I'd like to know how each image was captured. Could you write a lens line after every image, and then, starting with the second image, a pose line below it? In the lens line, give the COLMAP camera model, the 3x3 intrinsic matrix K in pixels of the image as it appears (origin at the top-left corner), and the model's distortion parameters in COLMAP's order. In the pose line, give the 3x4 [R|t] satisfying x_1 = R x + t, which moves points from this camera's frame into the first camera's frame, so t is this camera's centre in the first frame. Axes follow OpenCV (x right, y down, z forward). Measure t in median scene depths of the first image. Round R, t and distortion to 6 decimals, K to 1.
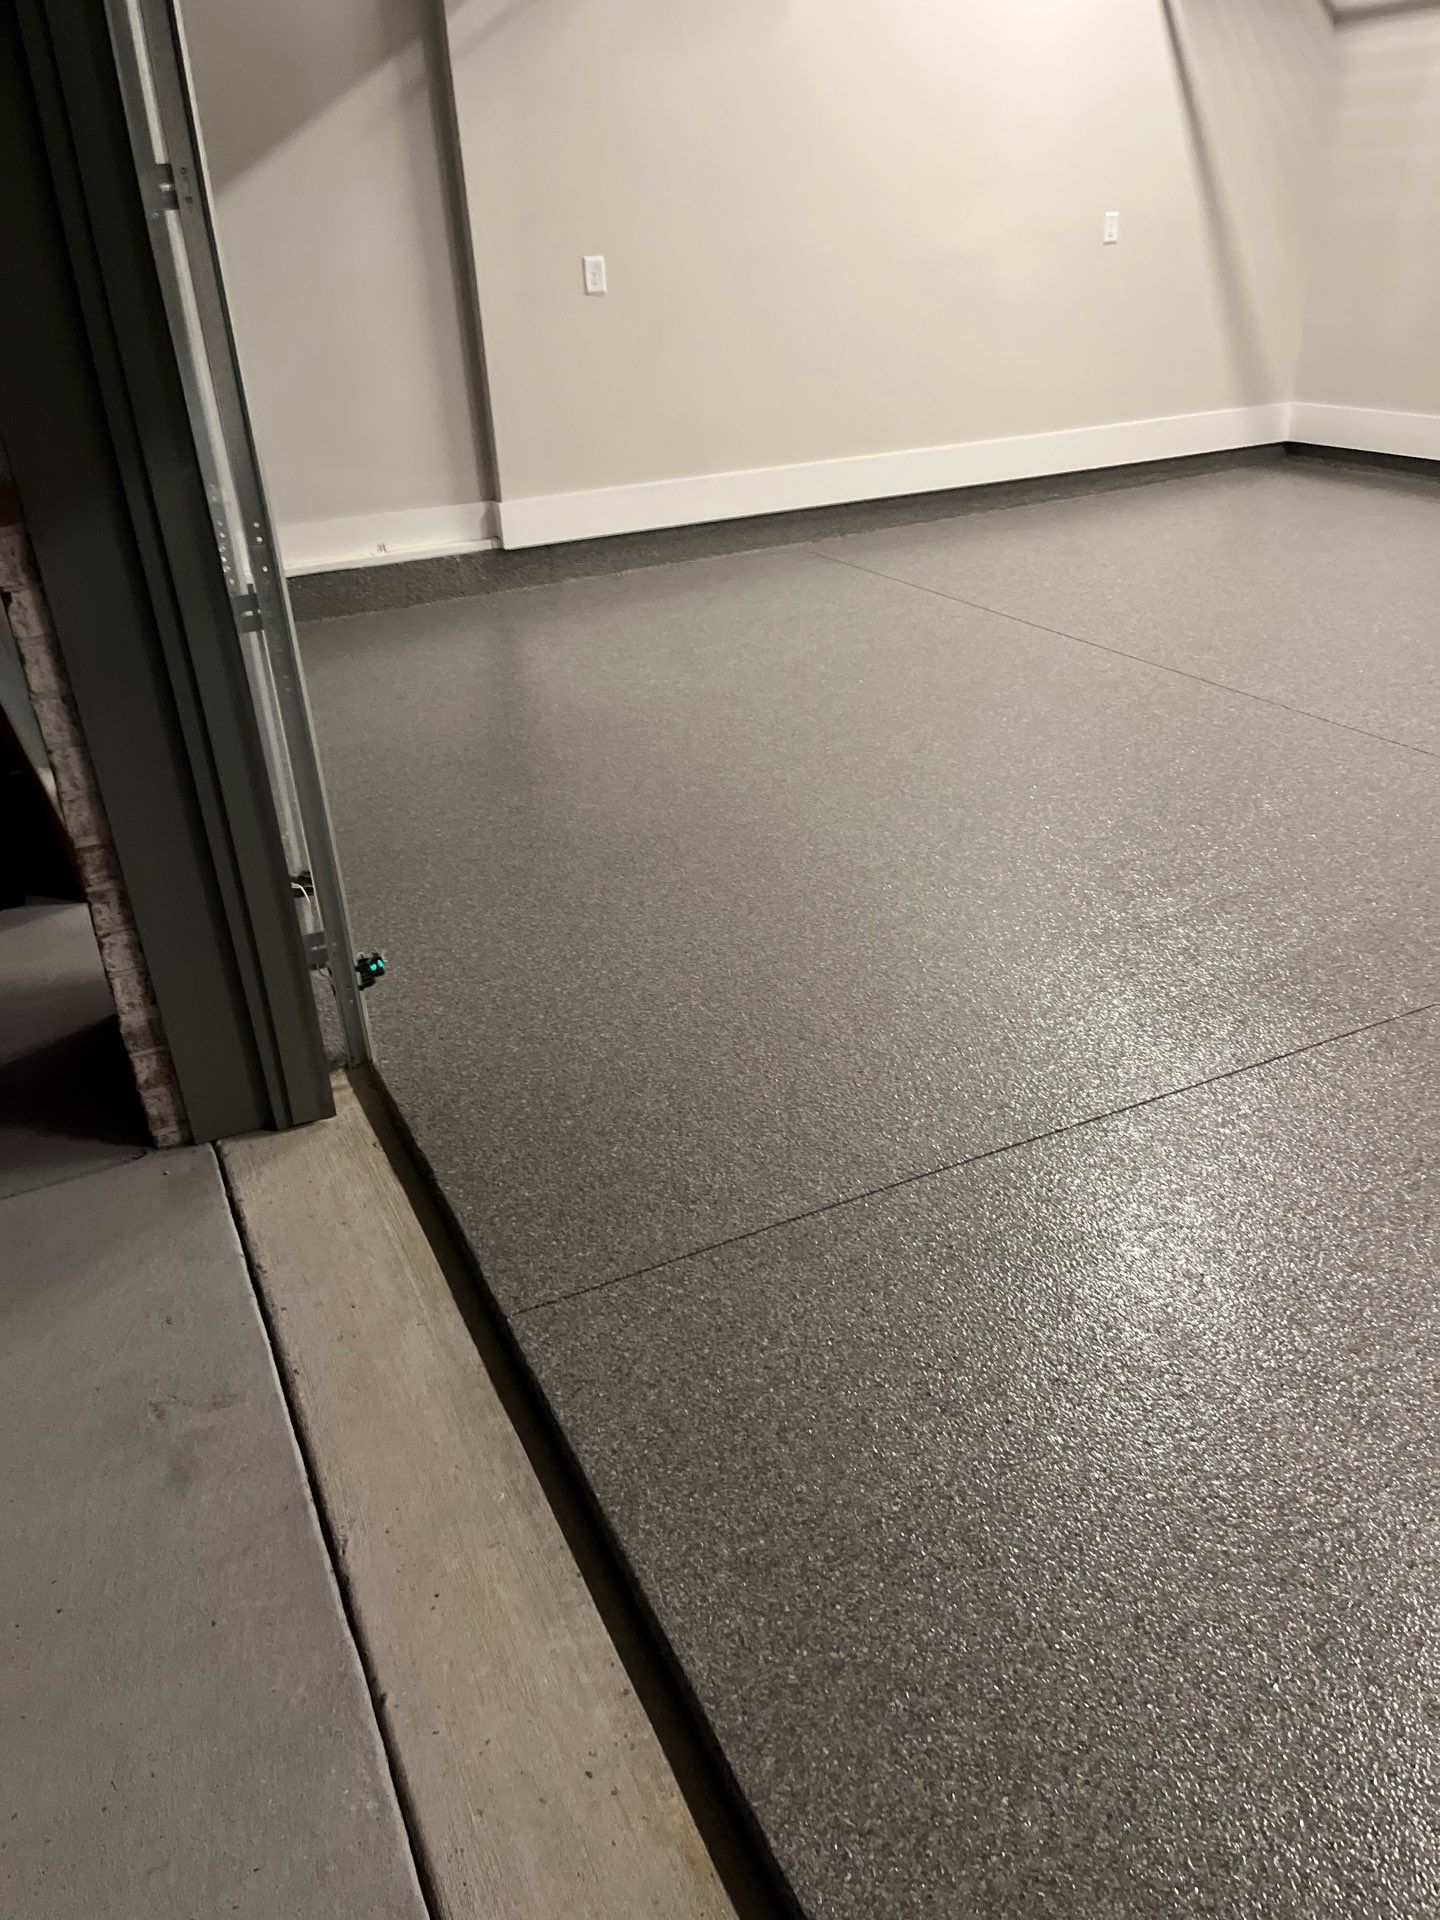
lens RADIAL K [[1469.0, 0, 716.8], [0, 1469.0, 930.8], [0, 0, 1]] dist [0.048549, -0.053273]
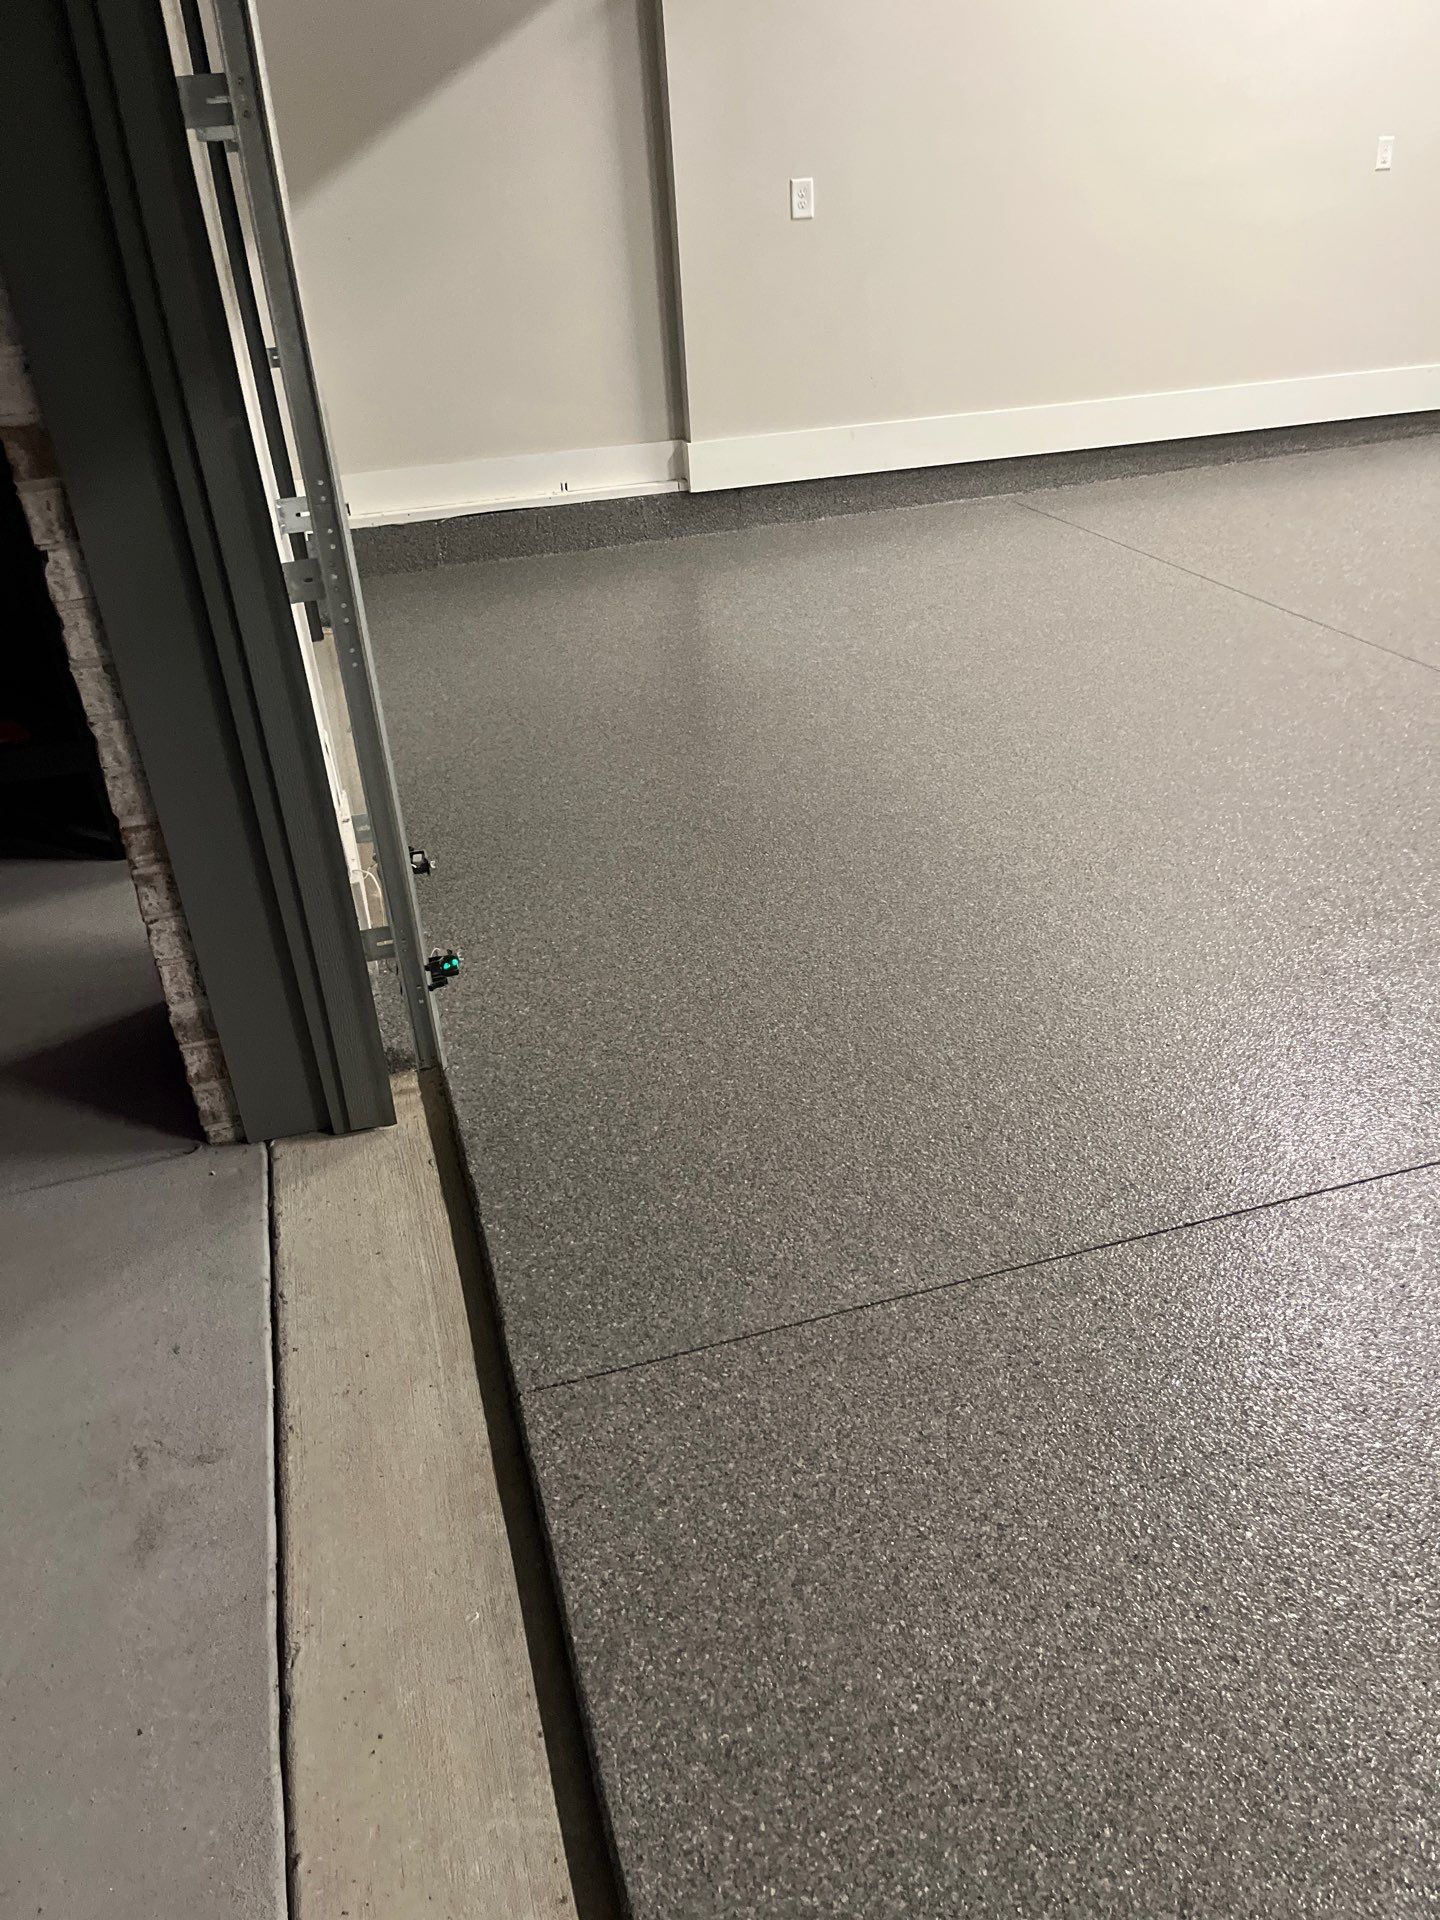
lens RADIAL K [[1494.1, 0, 731.8], [0, 1494.1, 935.3], [0, 0, 1]] dist [0.051747, -0.060160]
pose [[0.990117, 0.067761, -0.122784, 0.054072], [-0.063030, 0.997127, 0.042011, -0.042554], [0.125278, -0.033857, 0.991544, 0.089963]]
